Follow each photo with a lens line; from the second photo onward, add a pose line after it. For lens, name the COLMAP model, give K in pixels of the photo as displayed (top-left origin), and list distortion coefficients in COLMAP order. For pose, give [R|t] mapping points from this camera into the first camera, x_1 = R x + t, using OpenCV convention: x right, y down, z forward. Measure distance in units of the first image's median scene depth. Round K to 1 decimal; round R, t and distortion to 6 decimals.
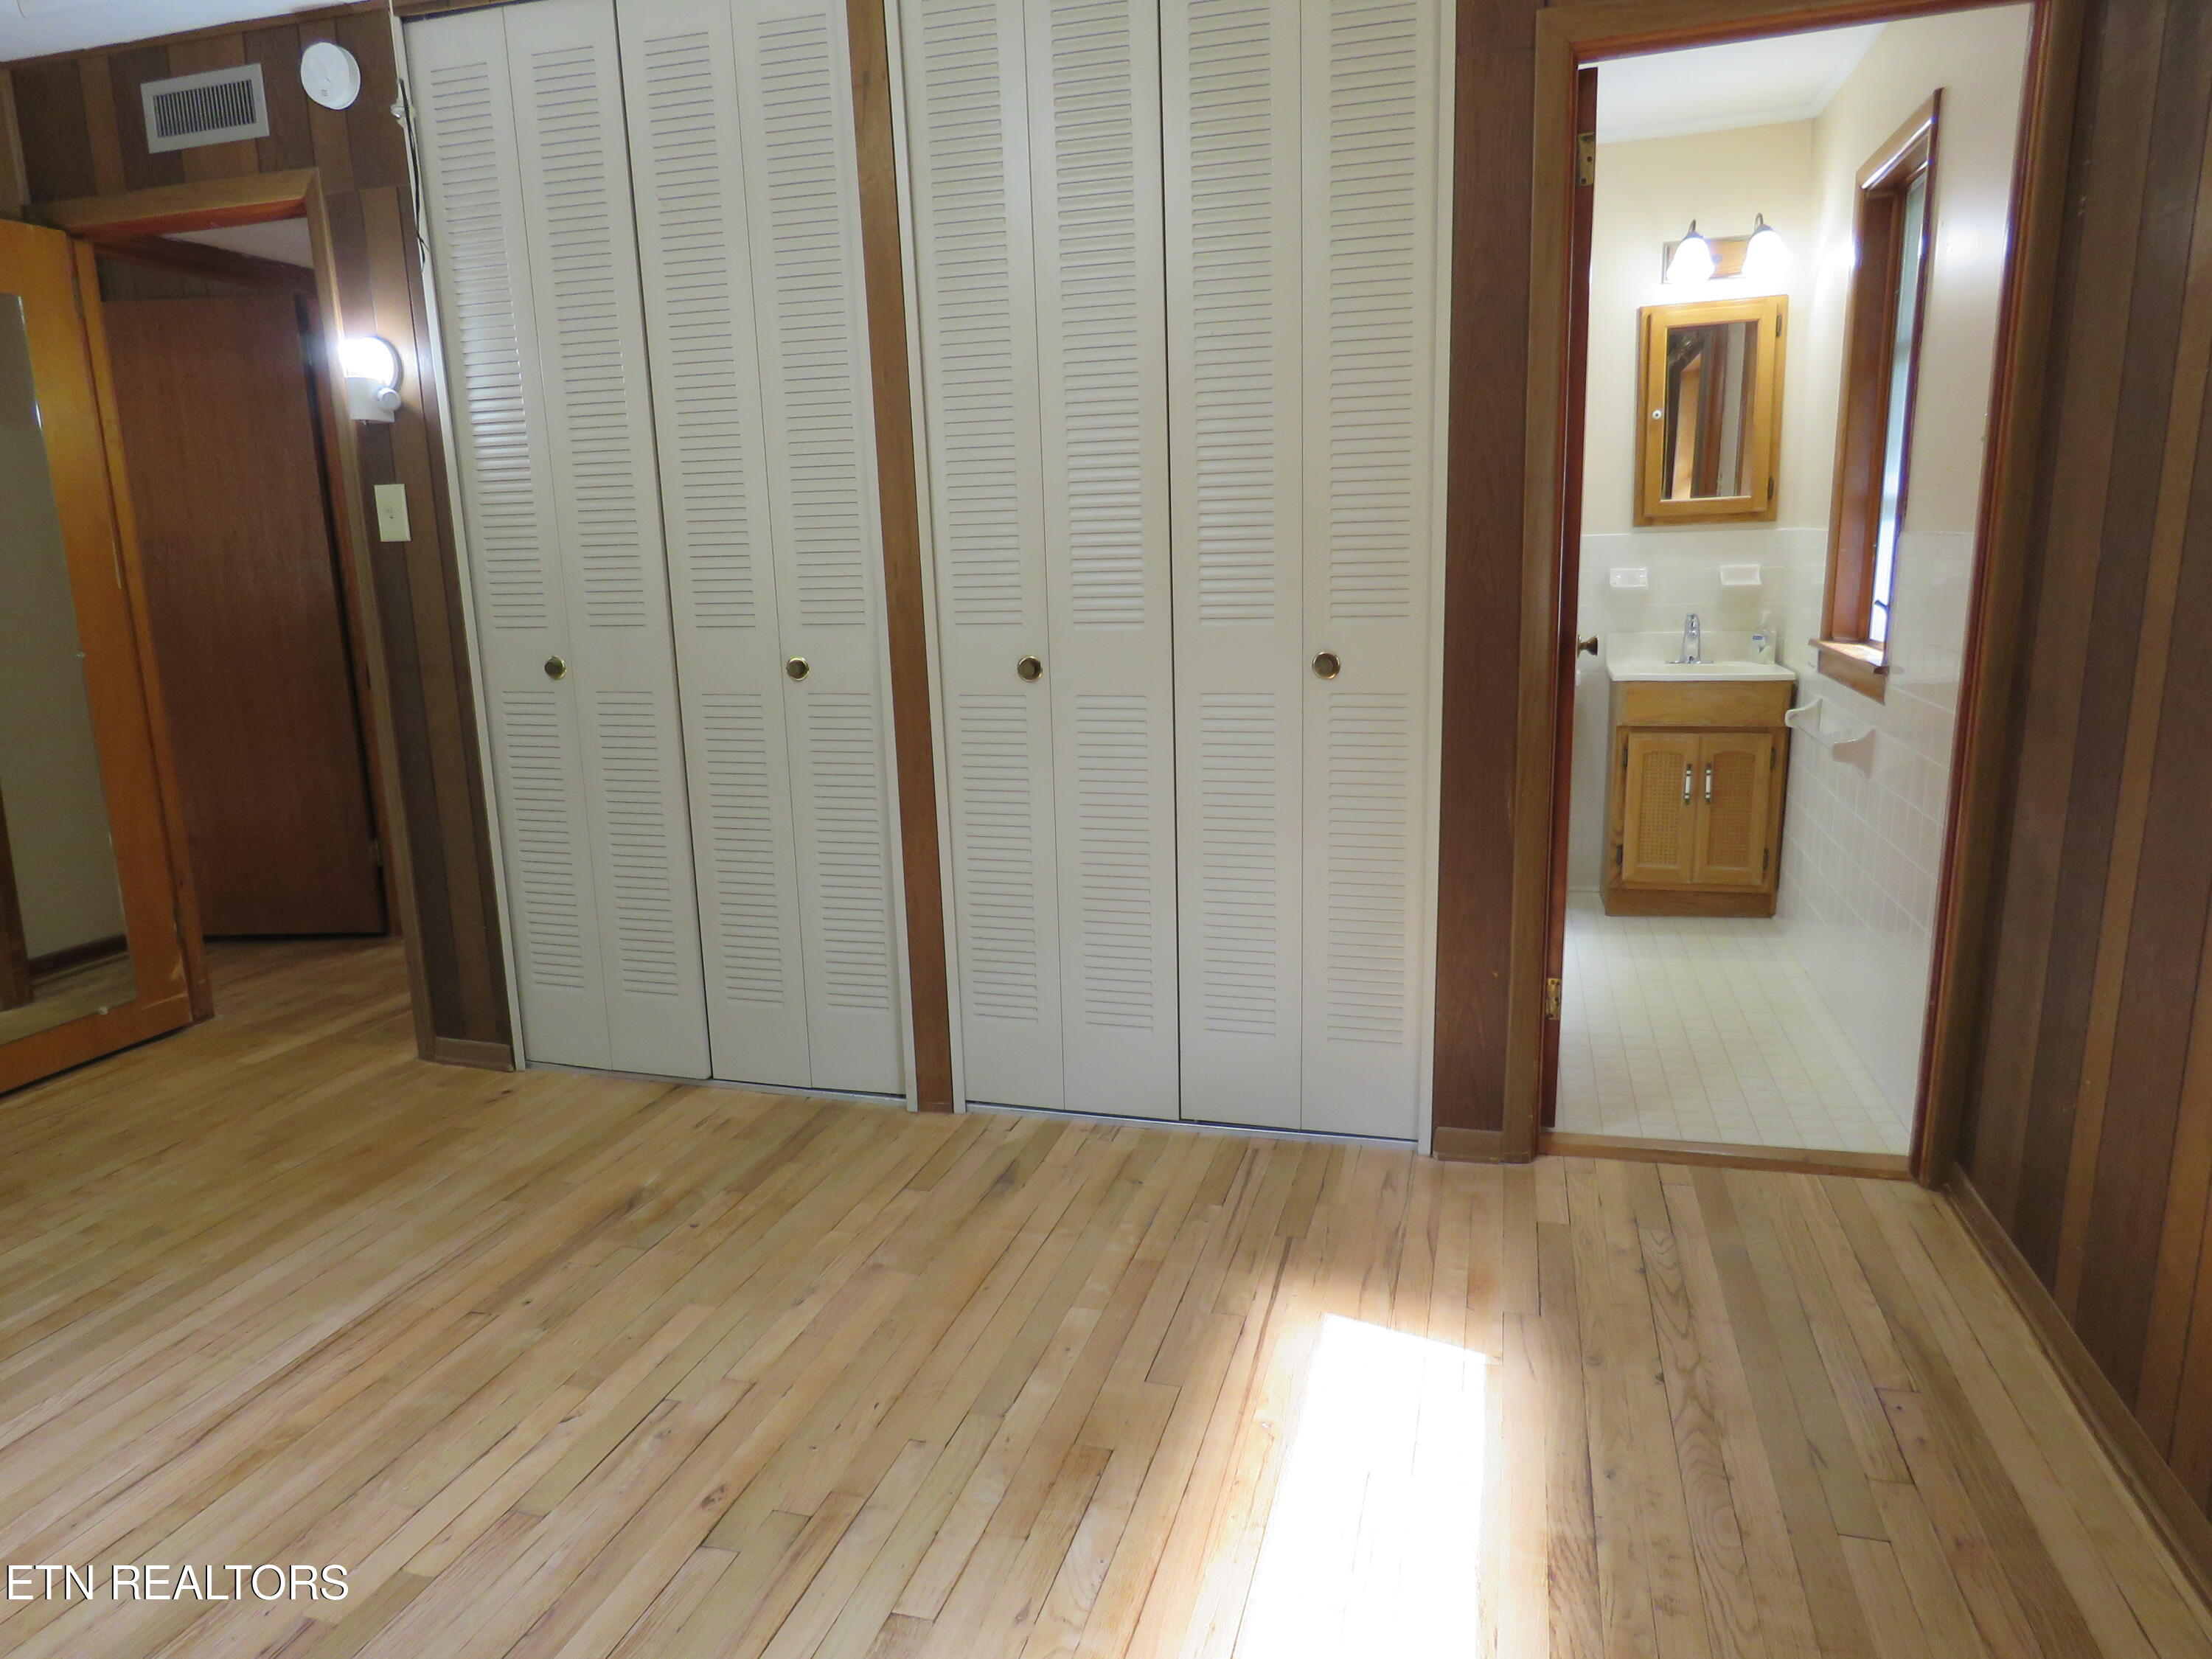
lens RADIAL K [[1409.5, 0, 1104.6], [0, 1409.5, 845.3], [0, 0, 1]] dist [-0.003154, -0.011485]
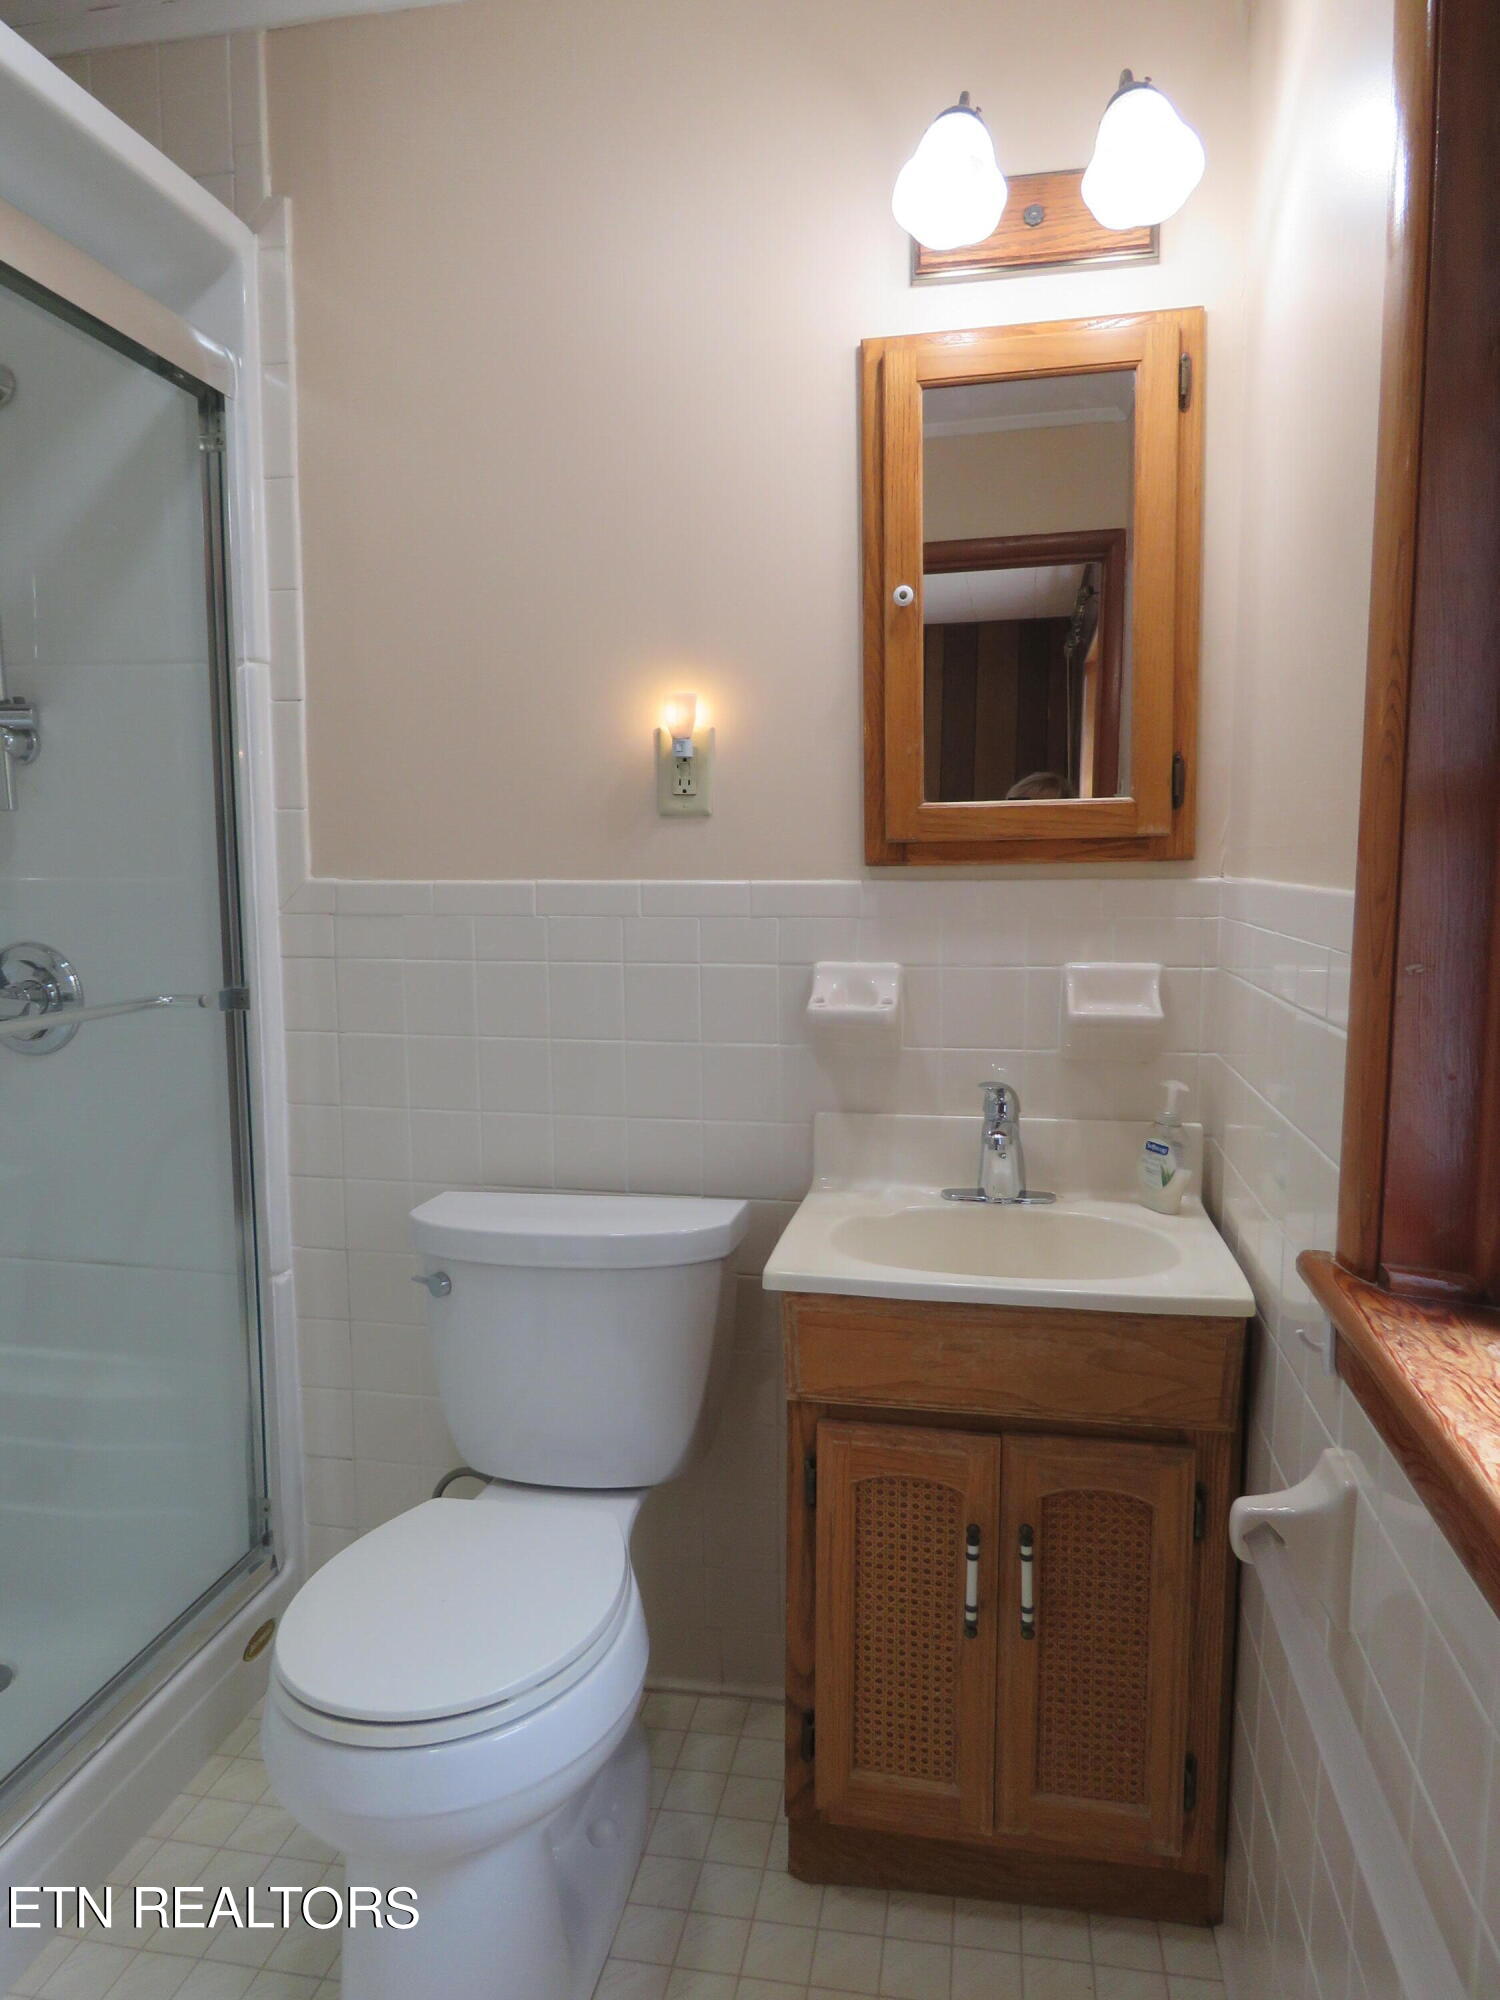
lens RADIAL K [[1274.4, 0, 751.3], [0, 1274.4, 992.6], [0, 0, 1]] dist [-0.003154, -0.011485]
pose [[0.996147, 0.019646, 0.085473, 0.325211], [-0.009905, 0.993553, -0.112936, -0.152687], [-0.087141, 0.111654, 0.989919, 0.663842]]
